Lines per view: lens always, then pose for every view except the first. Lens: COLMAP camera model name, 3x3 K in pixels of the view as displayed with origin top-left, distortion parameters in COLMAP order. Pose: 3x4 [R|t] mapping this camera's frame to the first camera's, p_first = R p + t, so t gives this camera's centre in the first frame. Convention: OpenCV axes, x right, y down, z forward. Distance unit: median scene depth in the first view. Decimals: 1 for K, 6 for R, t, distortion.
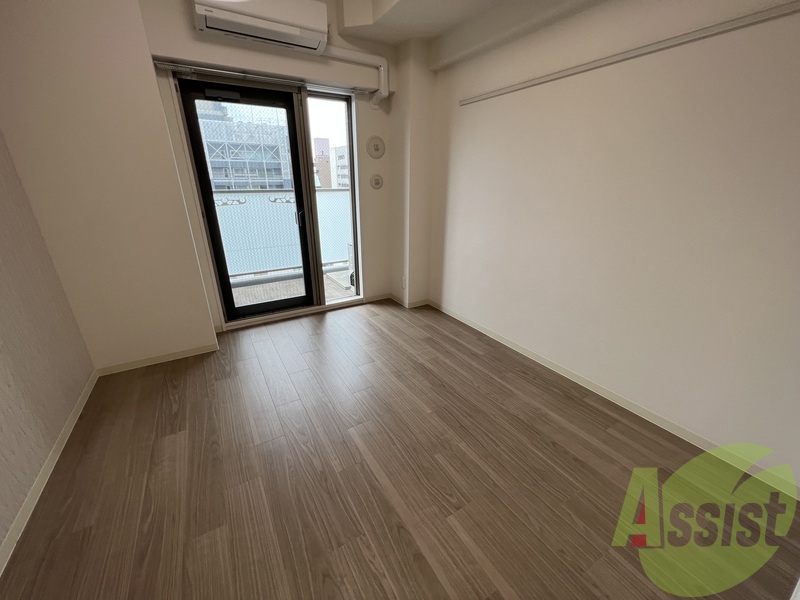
lens RADIAL K [[321.9, 0, 401.4], [0, 321.9, 301.4], [0, 0, 1]] dist [-0.003099, 0.000165]
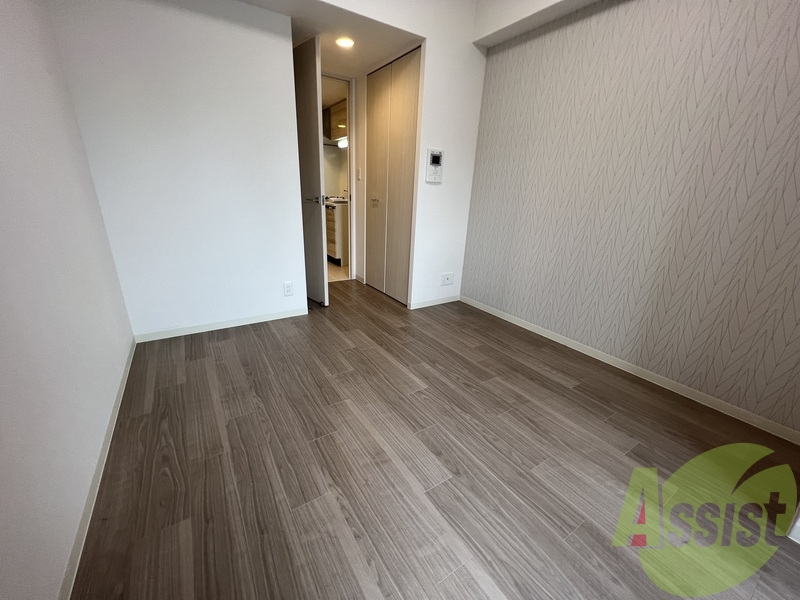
lens RADIAL K [[319.6, 0, 399.3], [0, 319.6, 299.4], [0, 0, 1]] dist [-0.002273, -0.000031]
pose [[-0.998721, -0.028498, -0.041765, -0.016493], [-0.048565, 0.770482, 0.635609, -0.495702], [0.014066, 0.636824, -0.770881, 1.586727]]
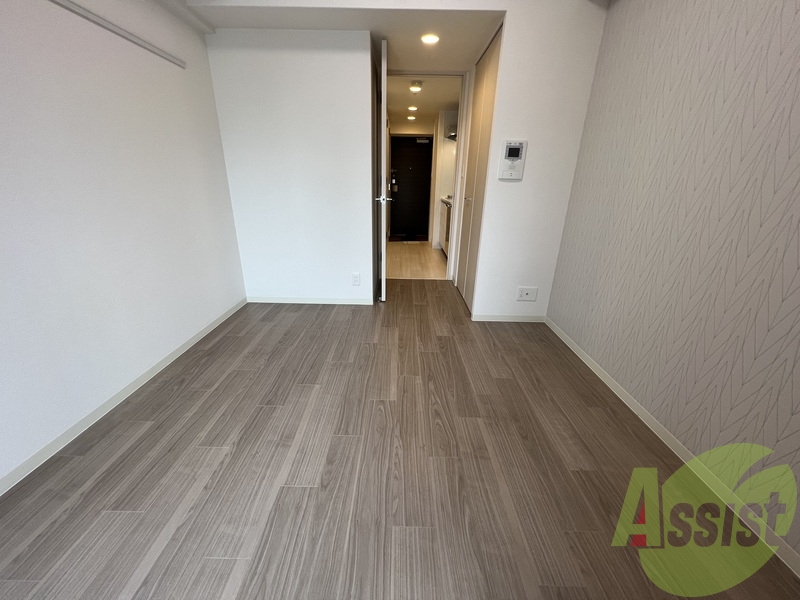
lens RADIAL K [[321.9, 0, 399.0], [0, 321.9, 298.9], [0, 0, 1]] dist [-0.003099, 0.000165]
pose [[-0.850103, -0.196835, 0.488448, -0.592049], [0.167813, 0.777914, 0.605548, -0.453695], [-0.499164, 0.596746, -0.628275, 1.395288]]
